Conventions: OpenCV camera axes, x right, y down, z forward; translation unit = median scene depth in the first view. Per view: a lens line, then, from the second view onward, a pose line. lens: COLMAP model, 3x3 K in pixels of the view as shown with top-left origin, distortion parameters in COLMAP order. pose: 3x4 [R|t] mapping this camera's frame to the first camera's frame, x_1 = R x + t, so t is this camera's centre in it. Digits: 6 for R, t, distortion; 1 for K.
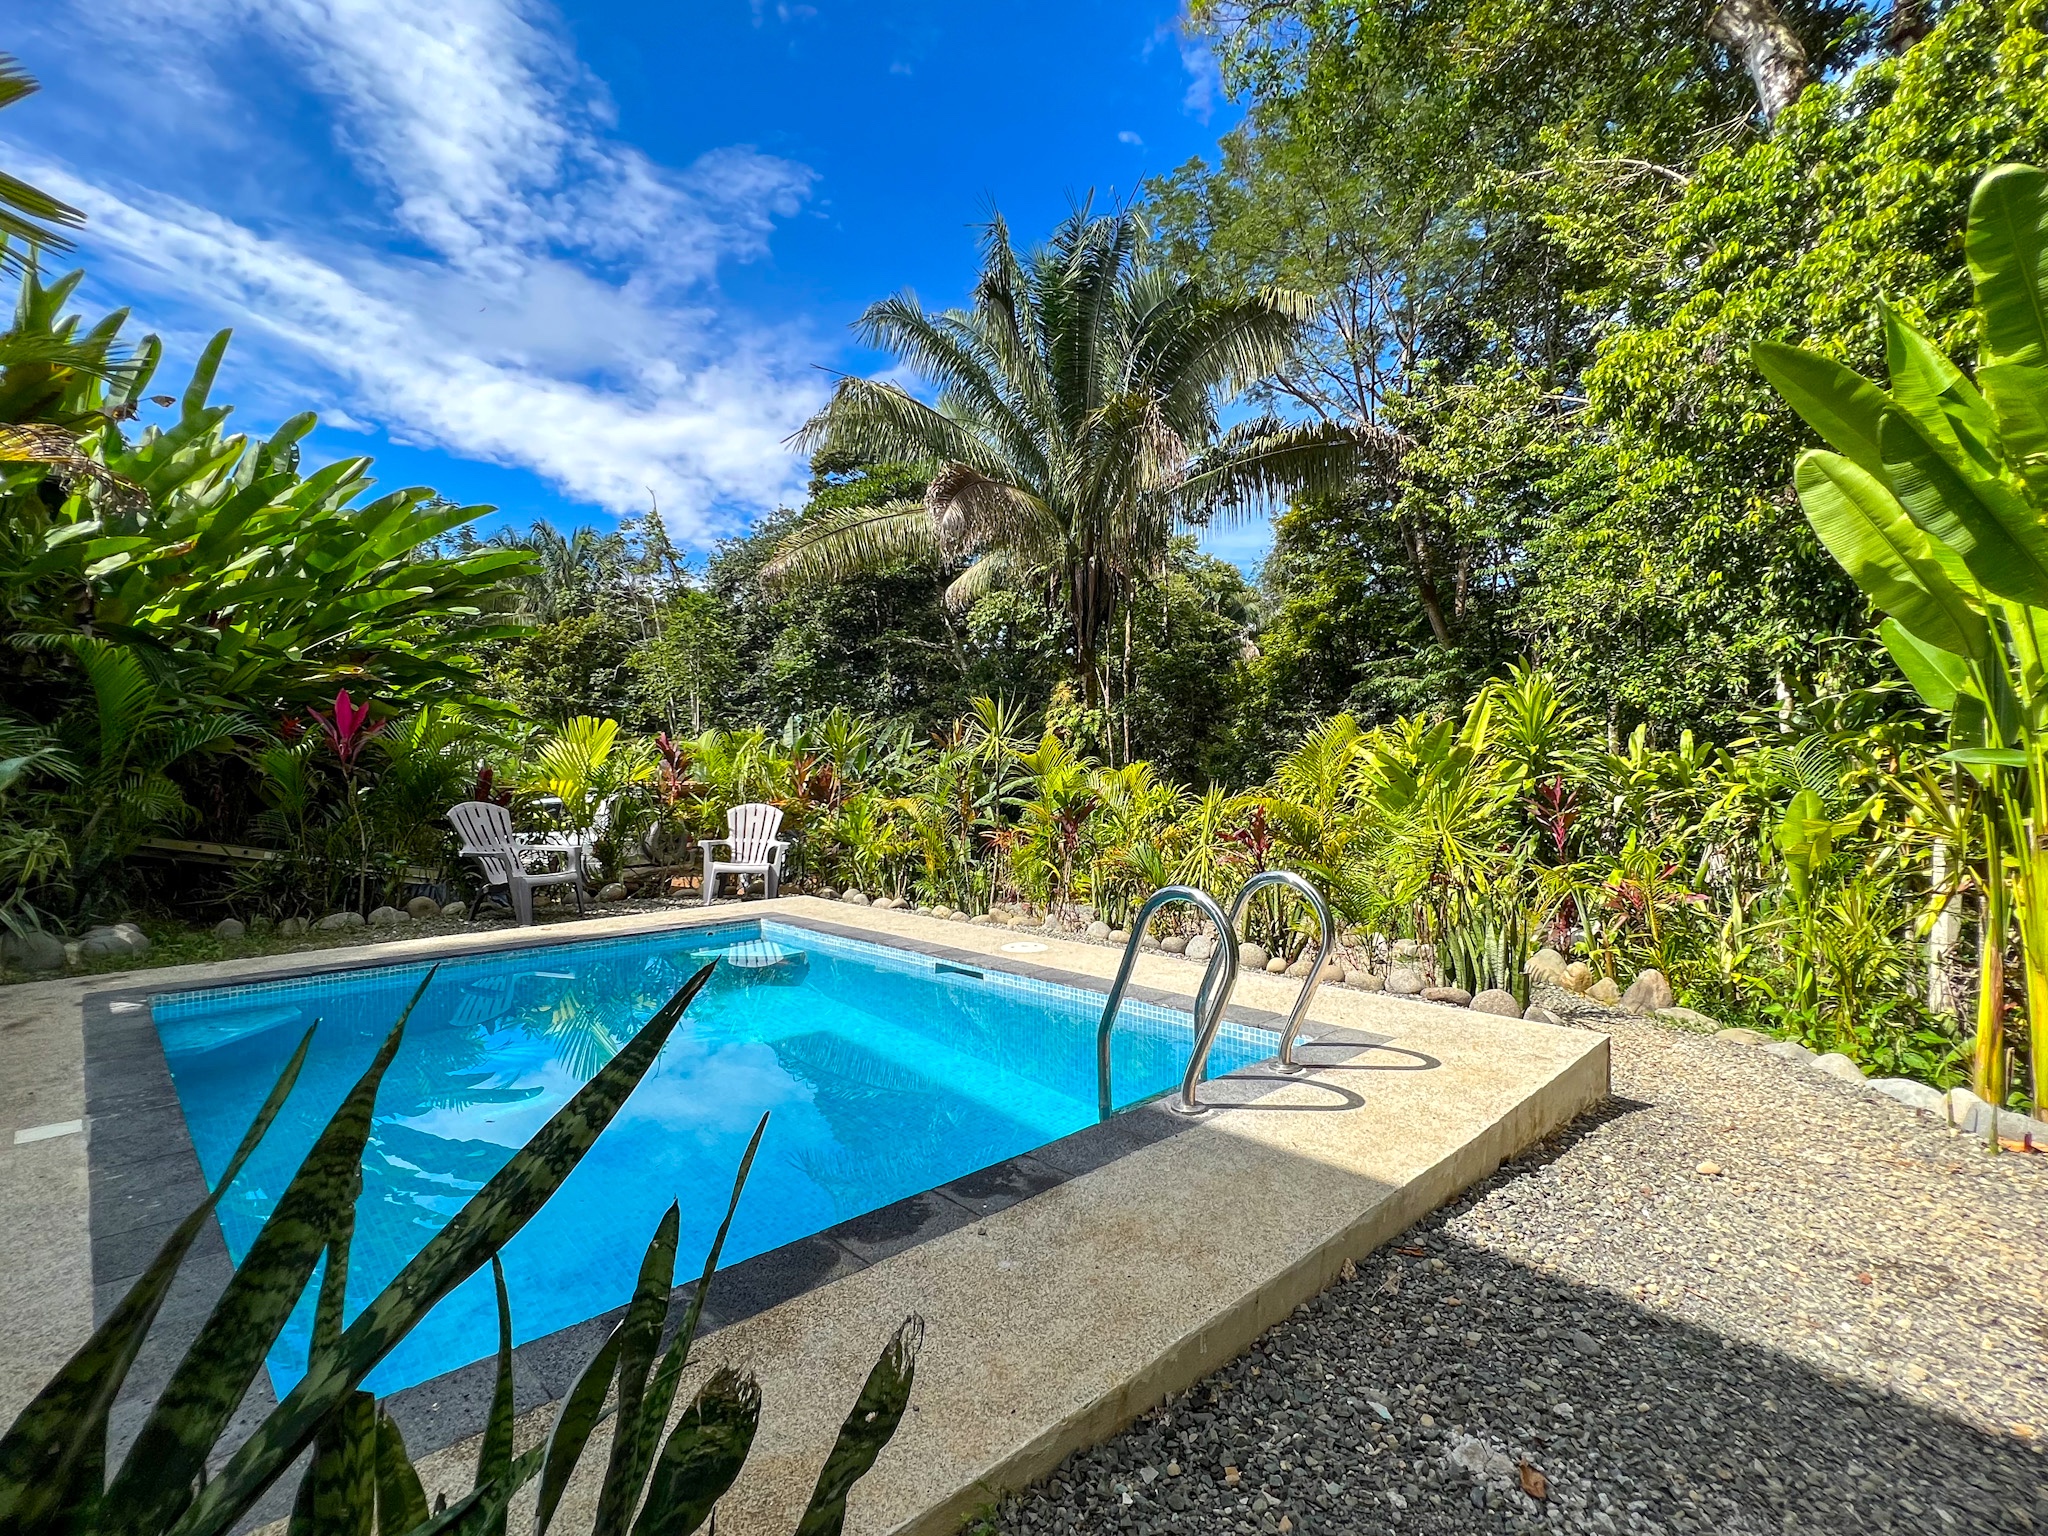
lens RADIAL K [[973.7, 0, 1028.4], [0, 973.7, 769.2], [0, 0, 1]] dist [-0.001614, -0.000191]
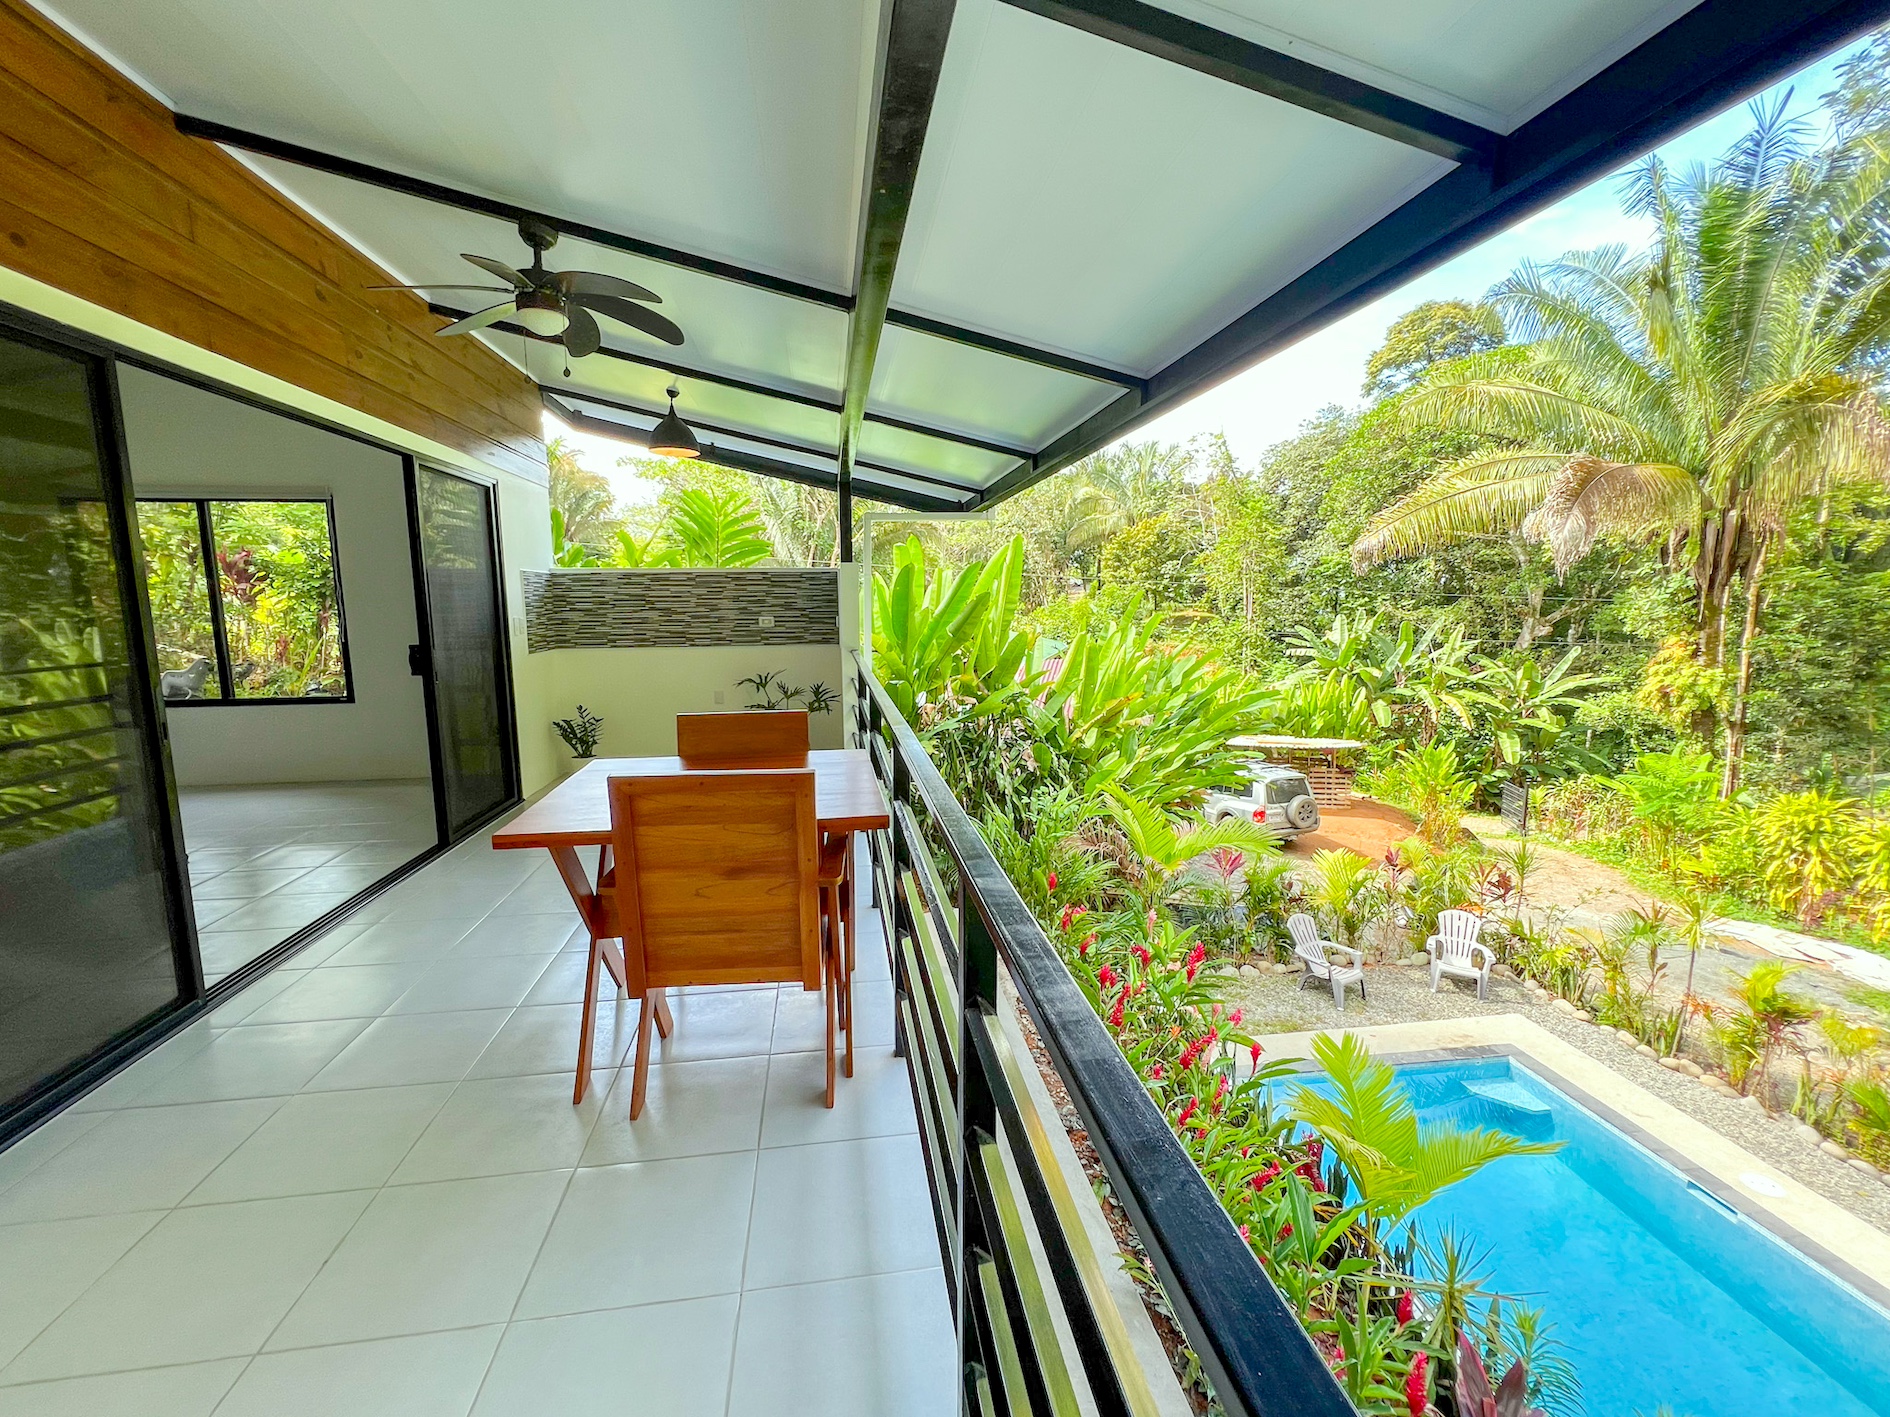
lens RADIAL K [[816.3, 0, 941.7], [0, 816.3, 717.8], [0, 0, 1]] dist [-0.000645, 0.000190]
pose [[0.798222, 0.083765, -0.596511, -0.060278], [0.000797, 0.990136, 0.140107, -0.131047], [0.602363, -0.112312, 0.790281, -0.124150]]
